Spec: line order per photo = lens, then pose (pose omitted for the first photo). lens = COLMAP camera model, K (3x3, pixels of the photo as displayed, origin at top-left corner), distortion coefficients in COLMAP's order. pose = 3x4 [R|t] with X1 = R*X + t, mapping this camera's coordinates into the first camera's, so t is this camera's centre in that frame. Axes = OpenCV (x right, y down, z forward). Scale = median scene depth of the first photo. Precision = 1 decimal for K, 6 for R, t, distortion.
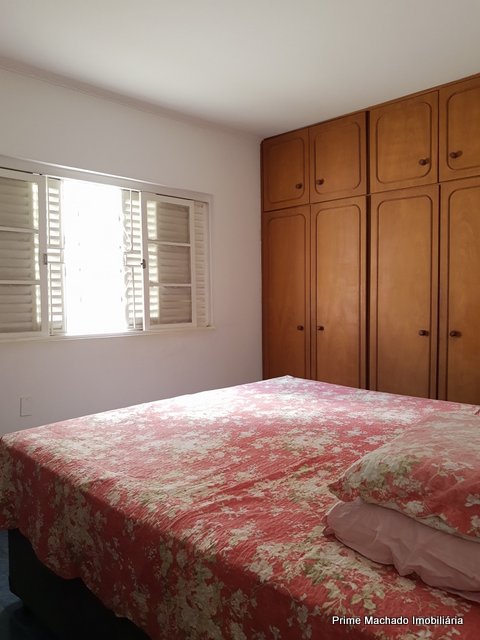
lens RADIAL K [[509.4, 0, 240.3], [0, 509.4, 318.6], [0, 0, 1]] dist [-0.007704, 0.006718]
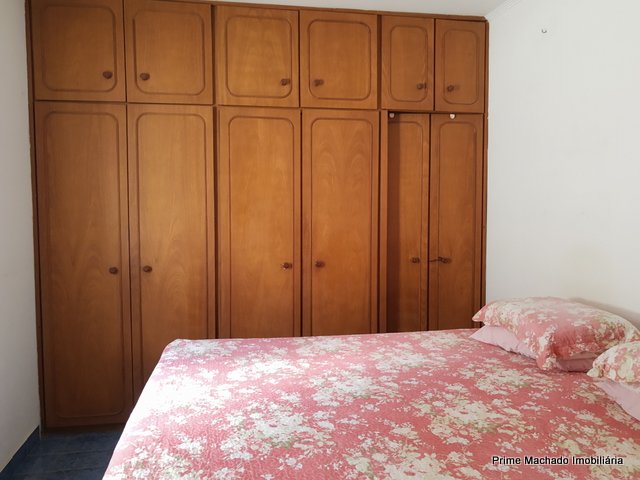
lens RADIAL K [[513.6, 0, 319.1], [0, 513.6, 241.3], [0, 0, 1]] dist [-0.006655, 0.000403]
pose [[0.574804, -0.038689, 0.817376, -0.404405], [0.037451, 0.999079, 0.020953, -0.036746], [-0.817433, 0.018567, 0.575724, 0.437332]]
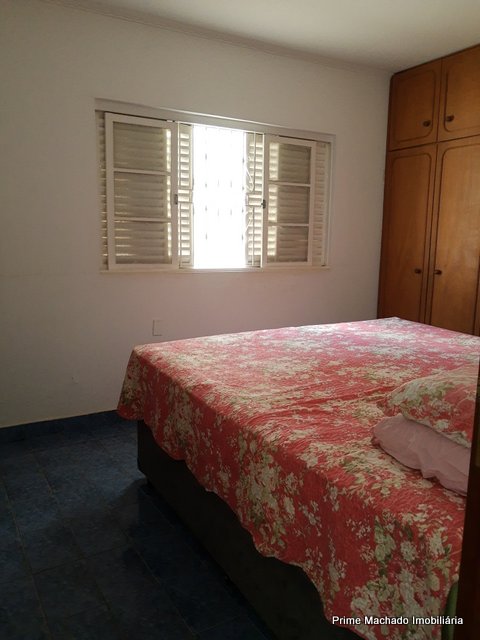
lens RADIAL K [[506.9, 0, 240.0], [0, 506.9, 320.0], [0, 0, 1]] dist [-0.008286, -0.001207]
pose [[0.964092, 0.068153, -0.256674, 0.057635], [-0.036858, 0.991494, 0.124822, 0.002903], [0.262998, -0.110879, 0.958404, -0.064243]]
